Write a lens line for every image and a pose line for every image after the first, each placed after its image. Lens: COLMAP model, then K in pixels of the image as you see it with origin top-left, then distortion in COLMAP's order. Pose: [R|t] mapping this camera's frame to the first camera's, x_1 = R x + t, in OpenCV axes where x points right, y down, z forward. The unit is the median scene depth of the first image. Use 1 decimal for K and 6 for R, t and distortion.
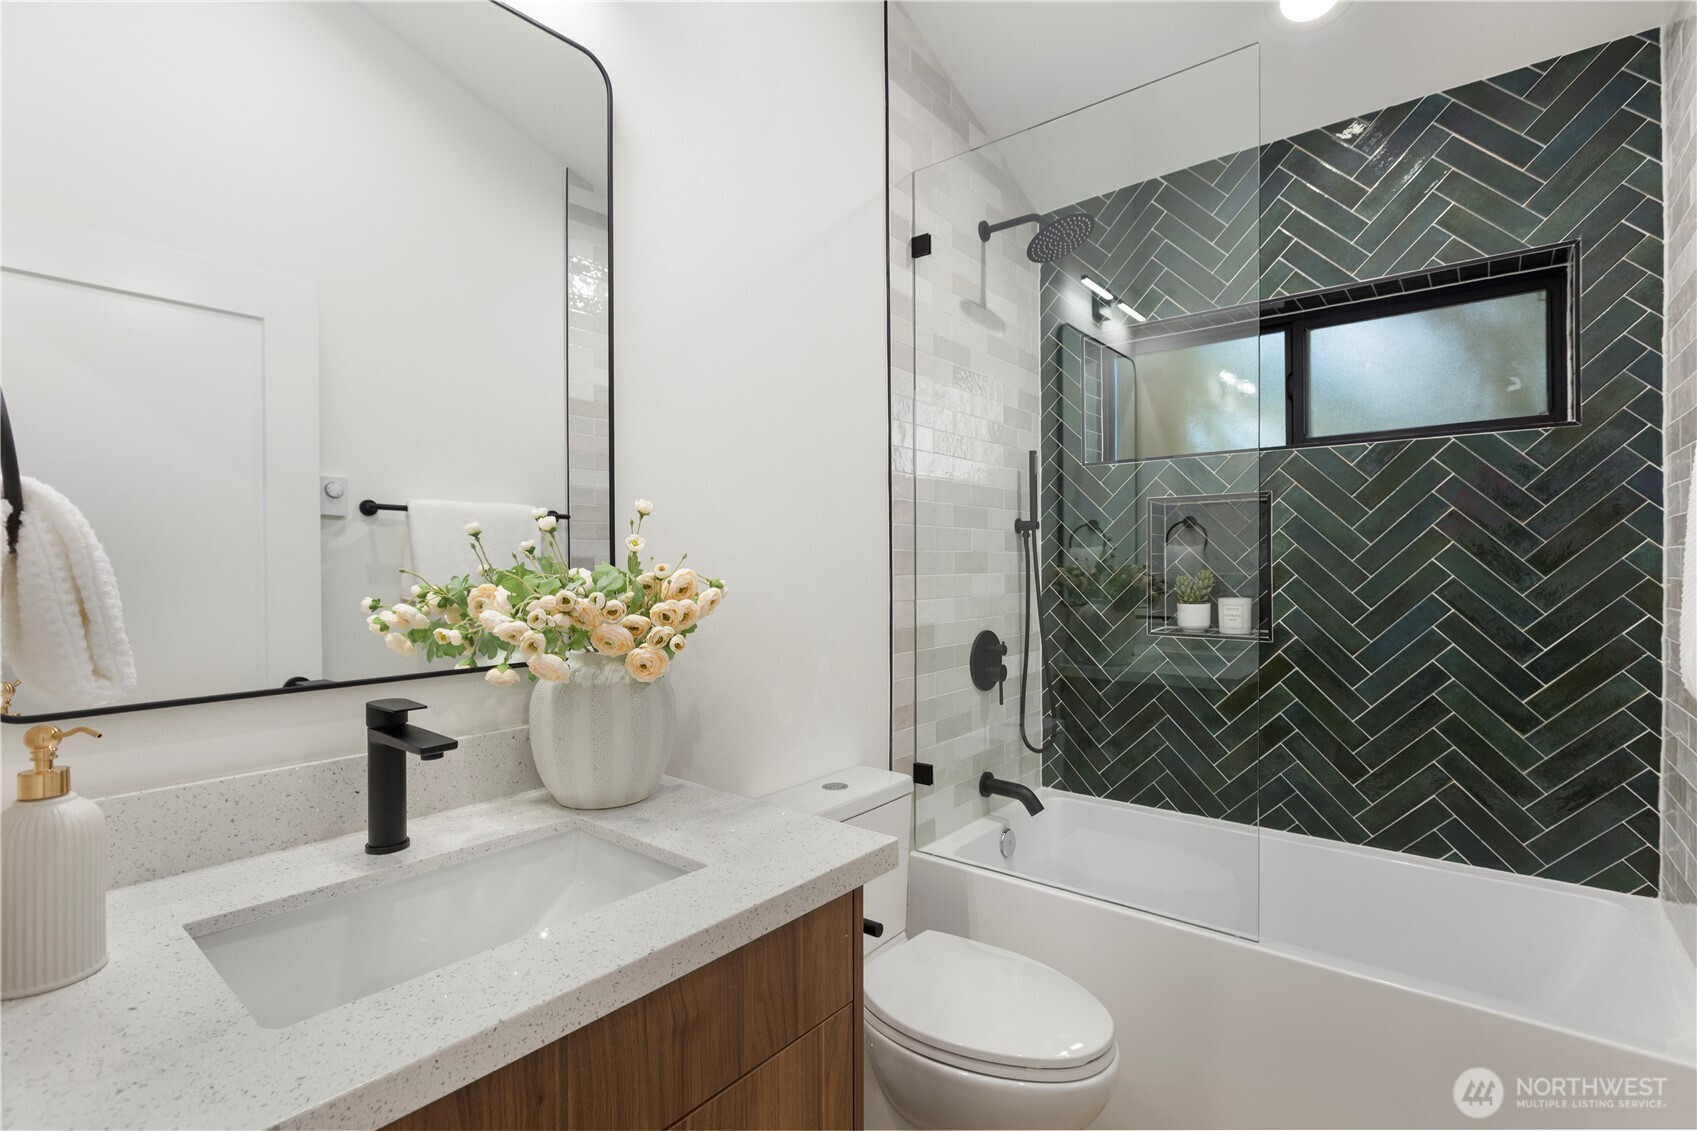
lens RADIAL K [[793.2, 0, 843.1], [0, 793.2, 567.5], [0, 0, 1]] dist [-0.002696, 0.000633]
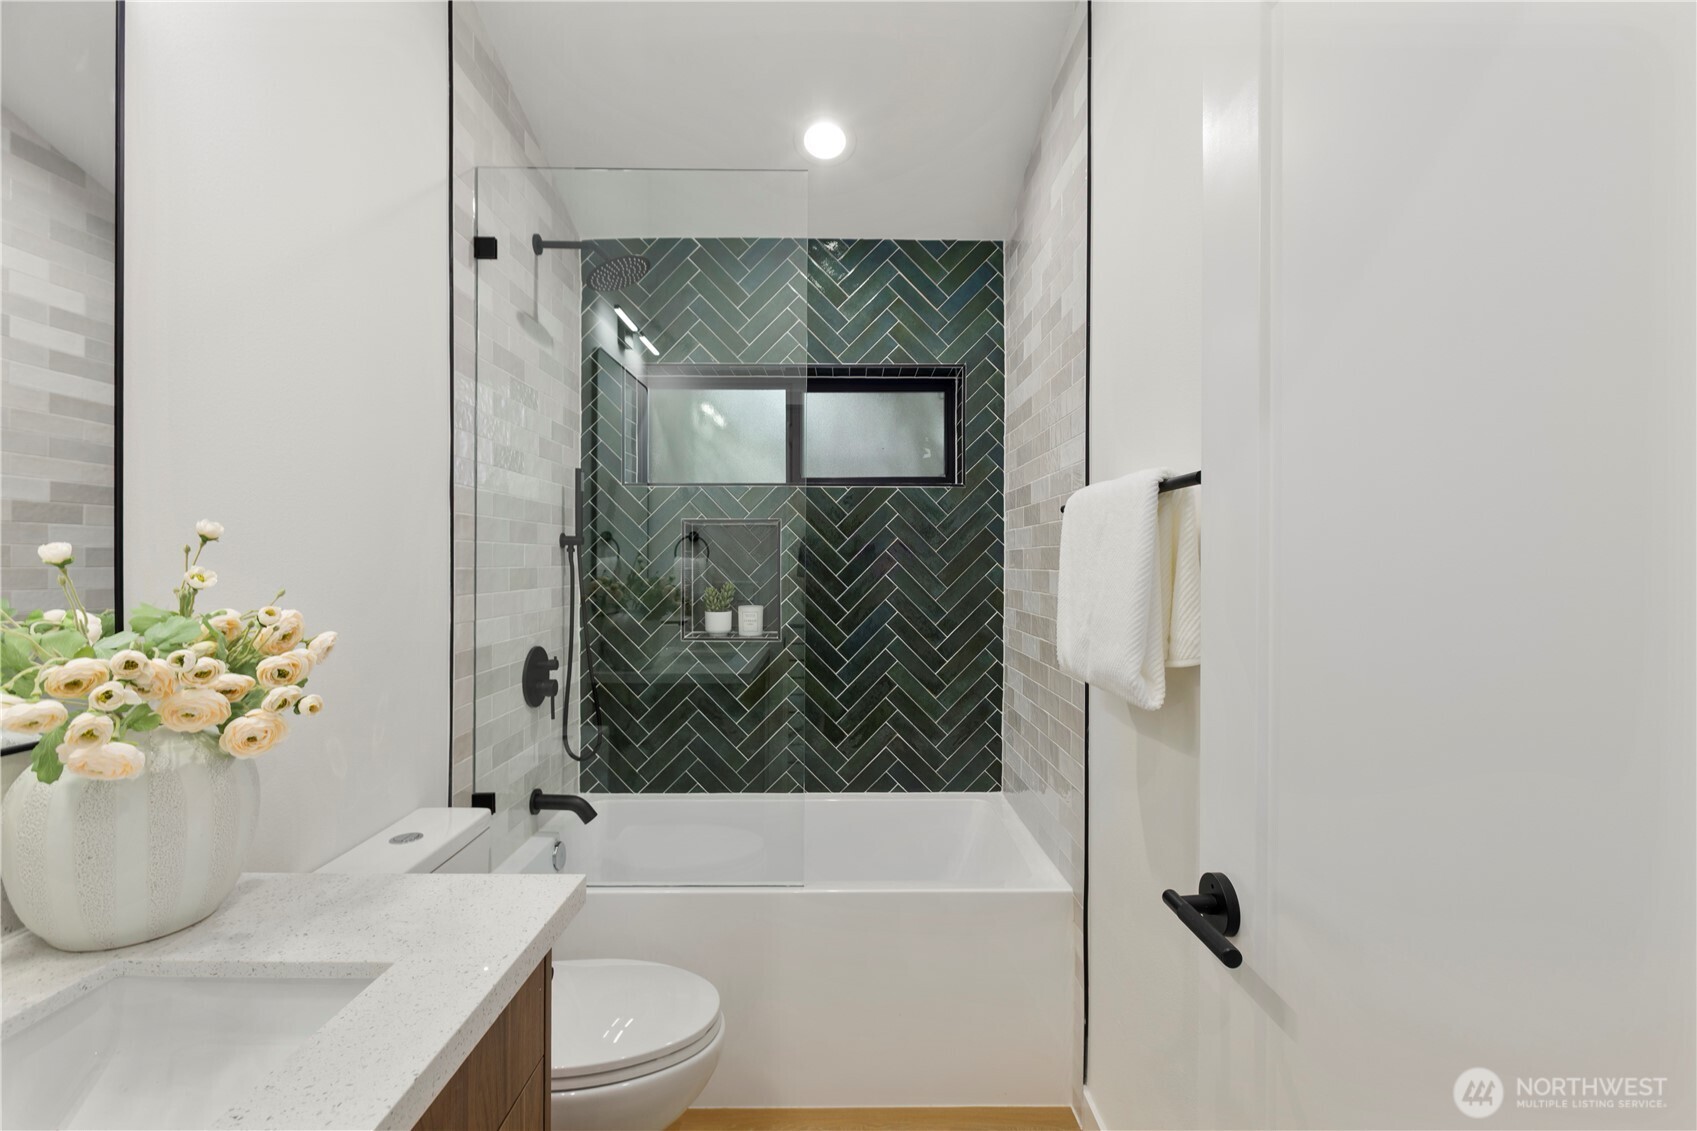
lens RADIAL K [[758.1, 0, 849.7], [0, 758.1, 562.0], [0, 0, 1]] dist [0.000177, -0.000347]
pose [[0.771451, 0.005568, 0.636265, -0.140601], [-0.002264, 0.999979, -0.006006, -0.024730], [-0.636285, 0.003192, 0.771447, 0.021657]]
